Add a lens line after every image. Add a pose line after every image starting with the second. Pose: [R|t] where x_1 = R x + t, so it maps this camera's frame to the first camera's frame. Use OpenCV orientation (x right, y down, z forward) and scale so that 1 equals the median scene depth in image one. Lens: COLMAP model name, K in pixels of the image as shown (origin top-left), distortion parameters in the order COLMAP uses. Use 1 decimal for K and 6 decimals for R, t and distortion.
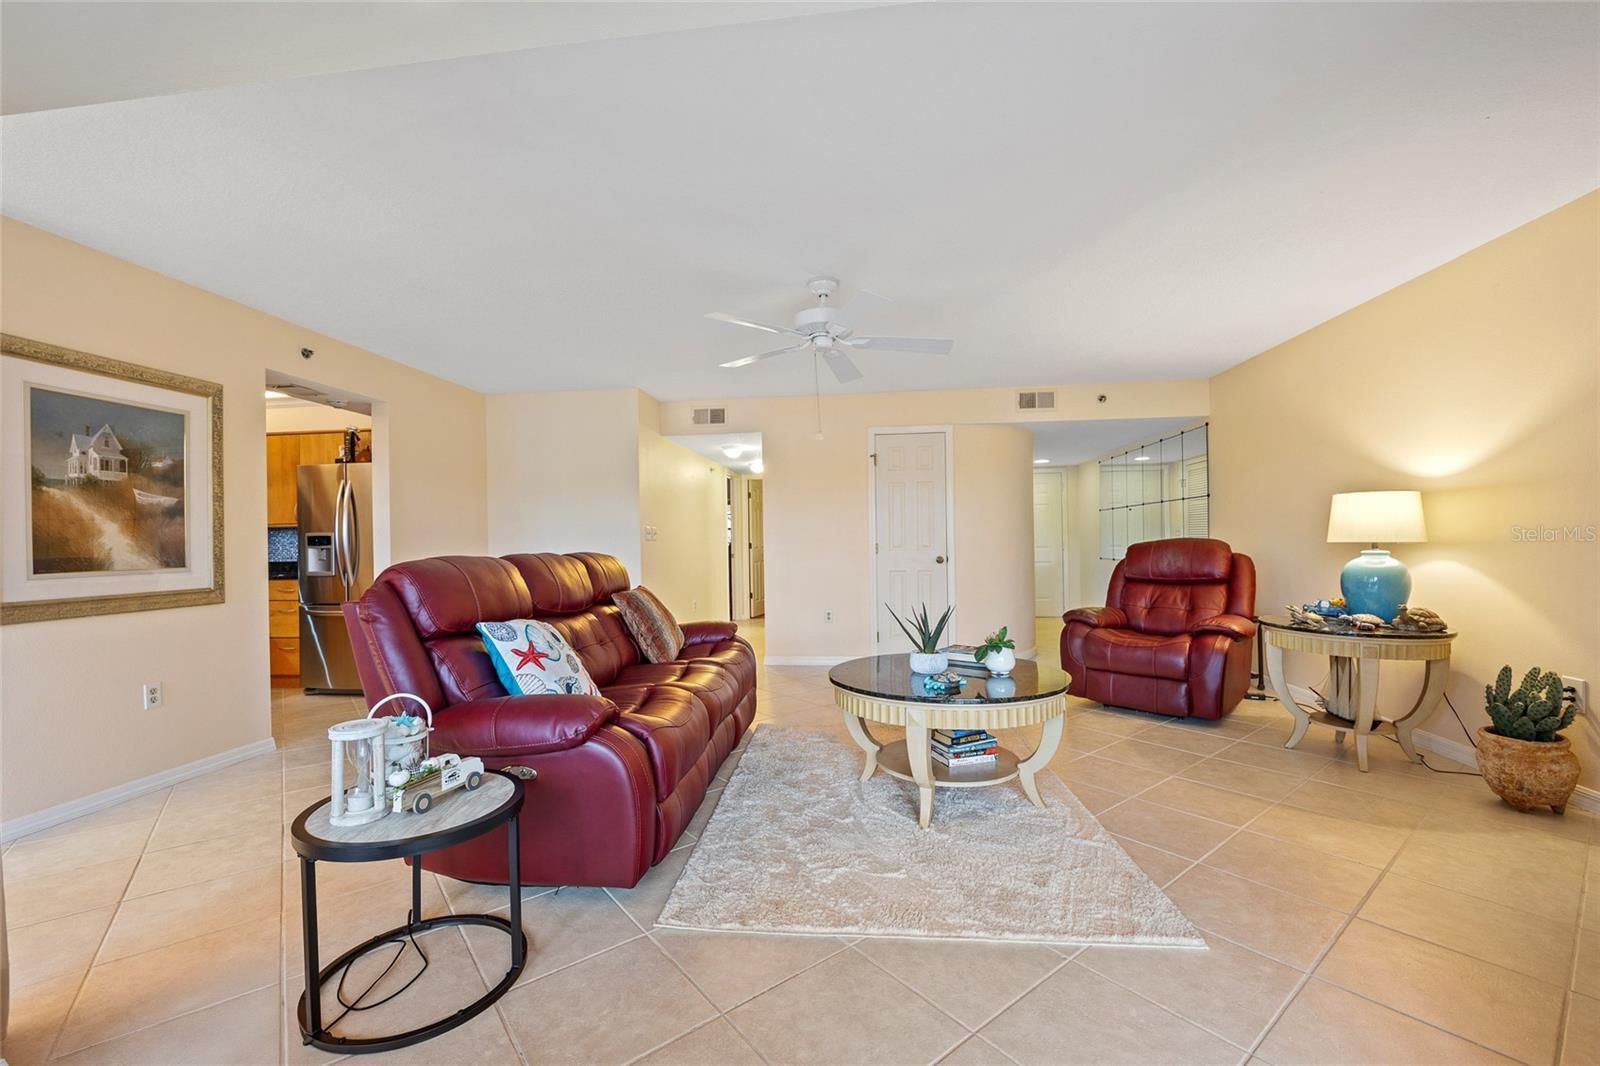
lens RADIAL K [[645.7, 0, 797.5], [0, 645.7, 538.9], [0, 0, 1]] dist [-0.002299, -0.000020]
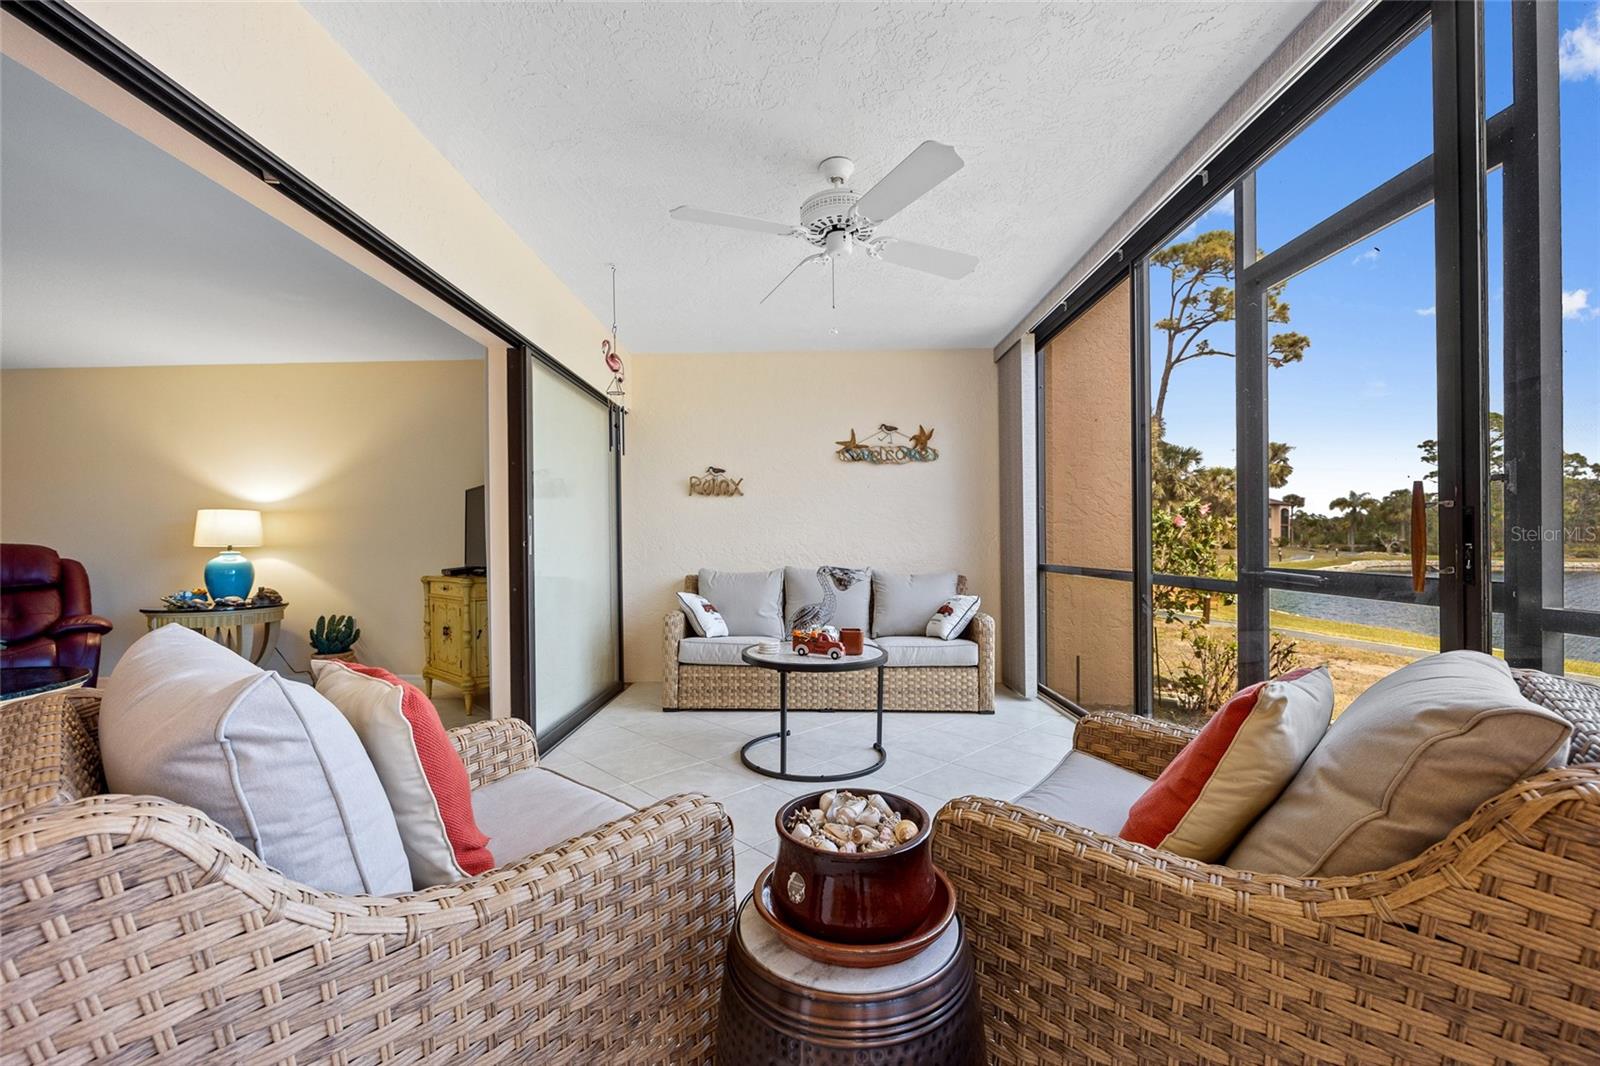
lens RADIAL K [[645.7, 0, 797.5], [0, 645.7, 538.9], [0, 0, 1]] dist [-0.002299, -0.000020]
pose [[-0.108233, 0.017547, 0.993971, -0.646250], [0.012021, 0.999794, -0.016340, 0.029912], [-0.994053, 0.010180, -0.108421, -0.068230]]
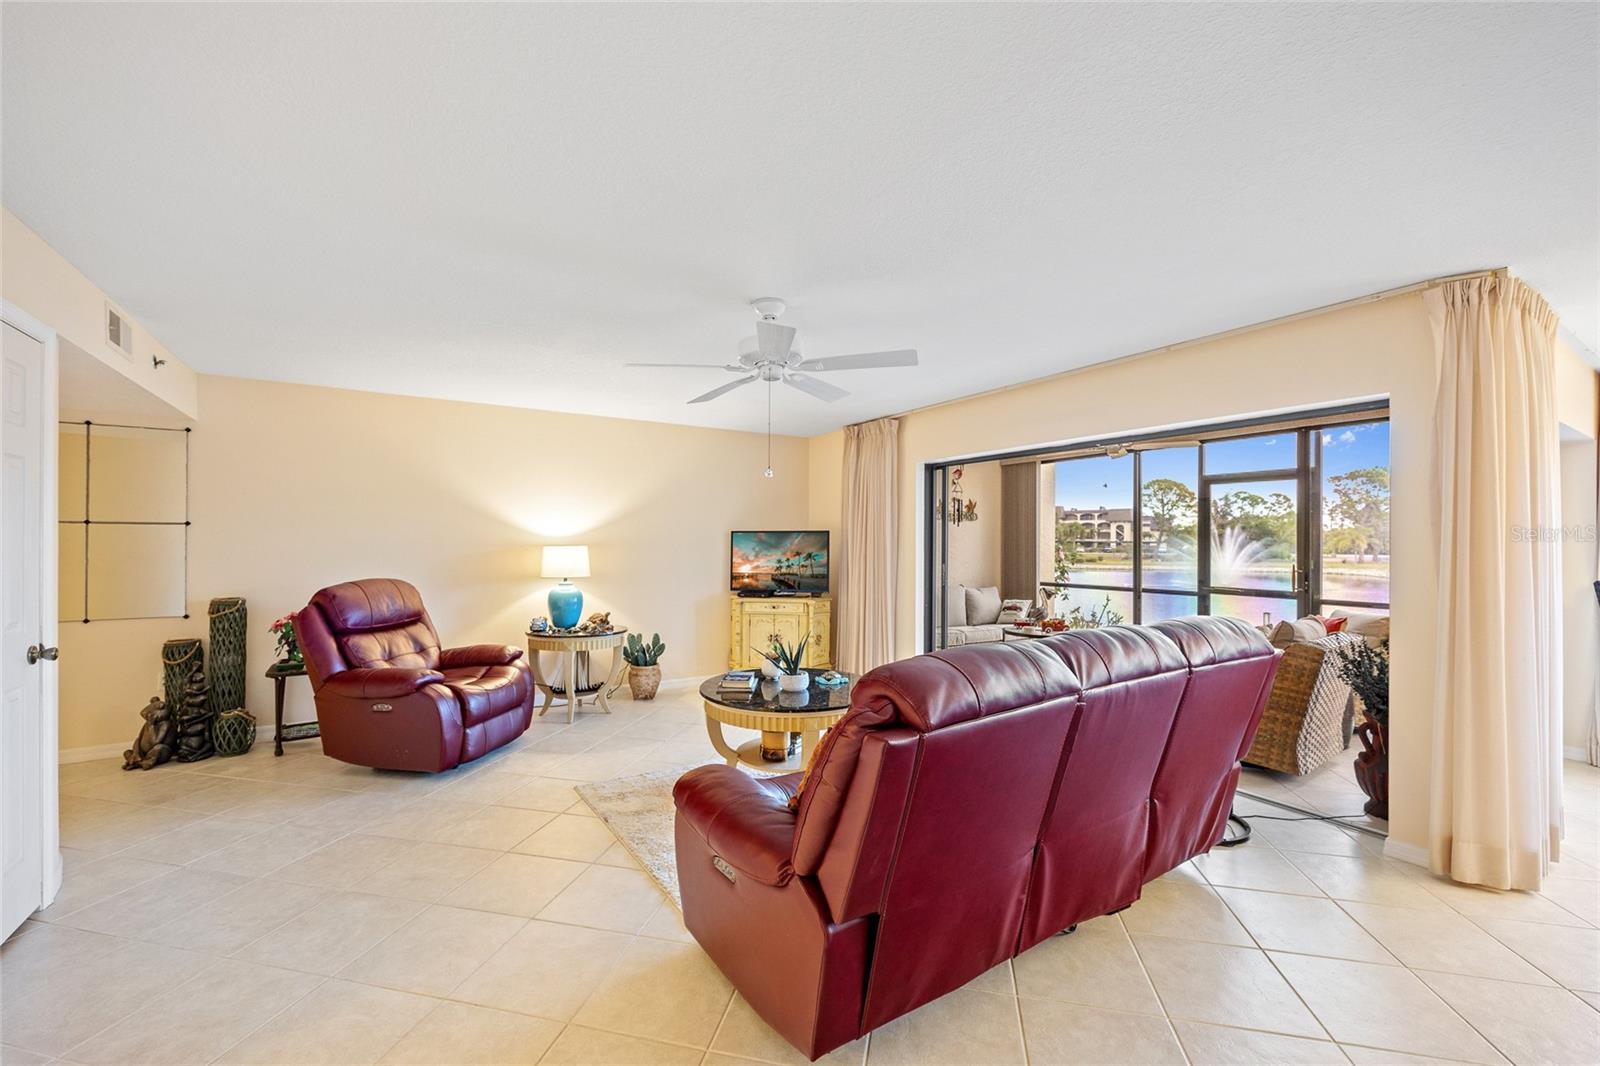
lens RADIAL K [[645.7, 0, 797.5], [0, 645.7, 538.9], [0, 0, 1]] dist [-0.002299, -0.000020]
pose [[-0.630853, 0.016491, 0.775727, -0.709585], [0.003376, 0.999823, -0.018510, -0.058521], [-0.775895, -0.009058, -0.630797, 1.634165]]
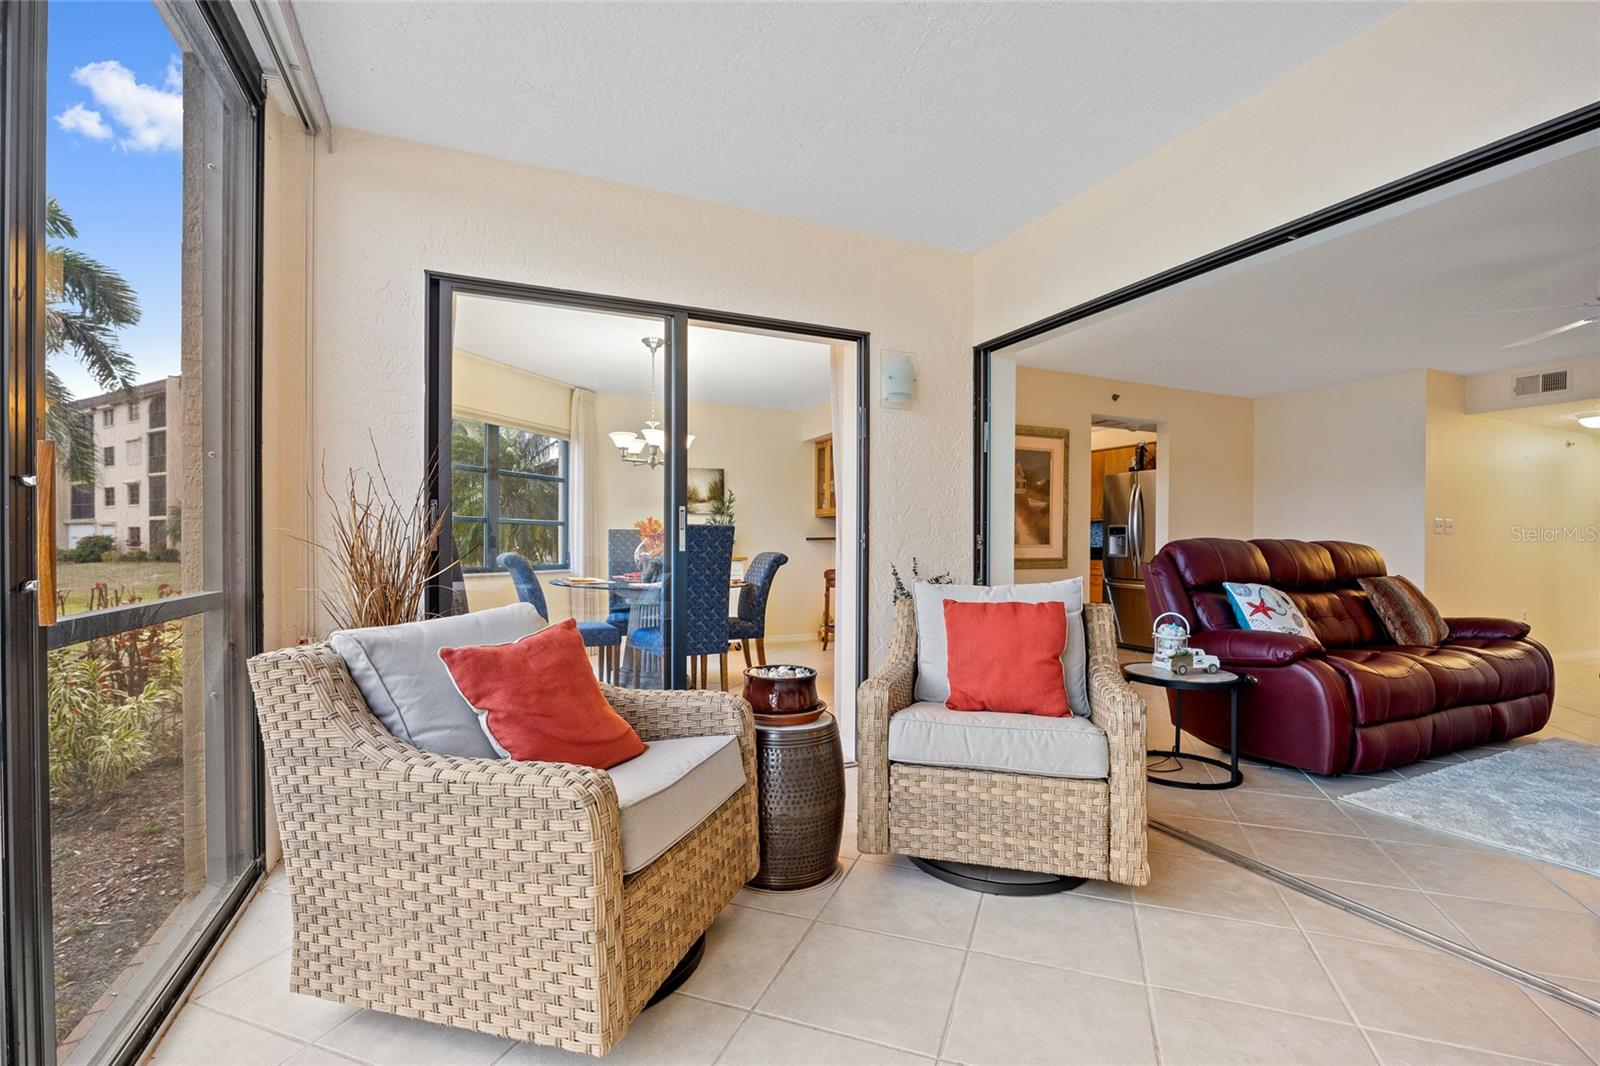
lens RADIAL K [[713.2, 0, 796.6], [0, 713.2, 549.5], [0, 0, 1]] dist [-0.009175, -0.000124]
pose [[0.503451, 0.029241, -0.863529, 0.299248], [-0.013758, 0.999572, 0.025827, 0.019002], [0.863914, -0.001122, 0.503638, -0.478710]]
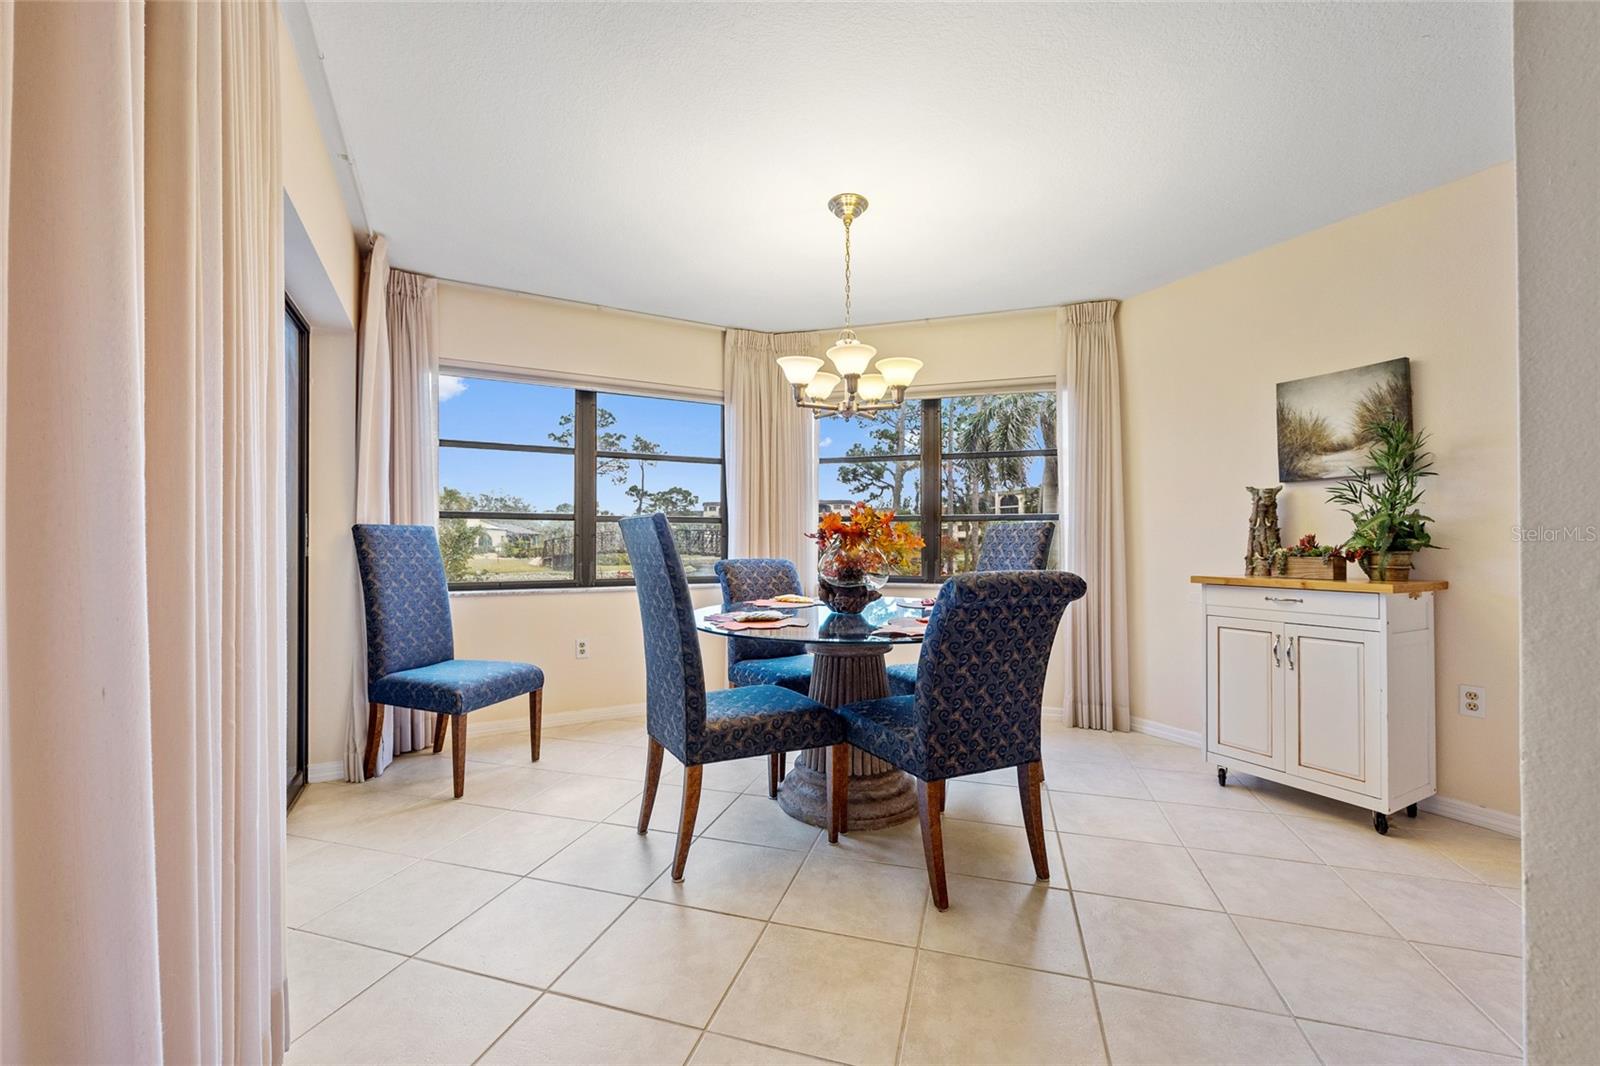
lens RADIAL K [[633.2, 0, 798.4], [0, 633.2, 538.7], [0, 0, 1]] dist [-0.000753, -0.000019]
pose [[-0.820449, 0.014950, -0.571525, -0.726141], [0.017104, 0.999852, 0.001601, 0.037906], [0.571464, -0.008461, -0.820583, 0.698815]]
